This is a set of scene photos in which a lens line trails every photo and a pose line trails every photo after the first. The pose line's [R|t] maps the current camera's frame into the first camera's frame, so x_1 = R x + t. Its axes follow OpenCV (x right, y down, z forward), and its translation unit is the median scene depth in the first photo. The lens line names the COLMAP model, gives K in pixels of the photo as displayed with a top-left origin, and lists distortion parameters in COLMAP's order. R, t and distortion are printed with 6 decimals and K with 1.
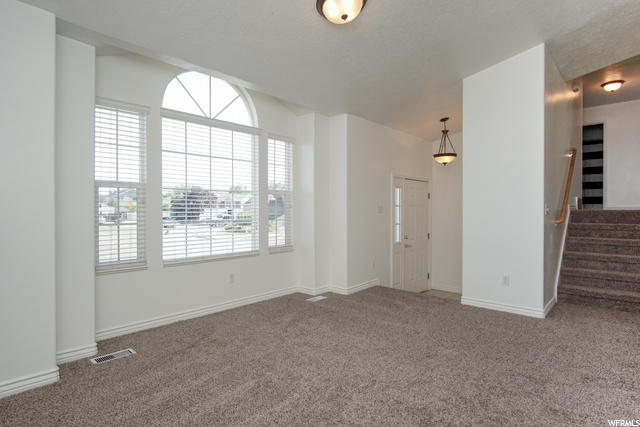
lens RADIAL K [[354.2, 0, 317.8], [0, 354.2, 217.4], [0, 0, 1]] dist [-0.001757, -0.000250]
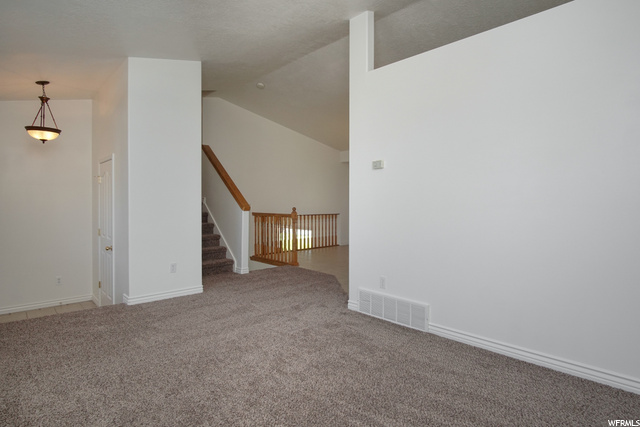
lens RADIAL K [[354.2, 0, 317.8], [0, 354.2, 217.4], [0, 0, 1]] dist [-0.001757, -0.000250]
pose [[0.062055, -0.037891, 0.997353, -0.425259], [0.022747, 0.999073, 0.036541, -0.002773], [-0.997813, 0.020419, 0.062860, 0.425663]]
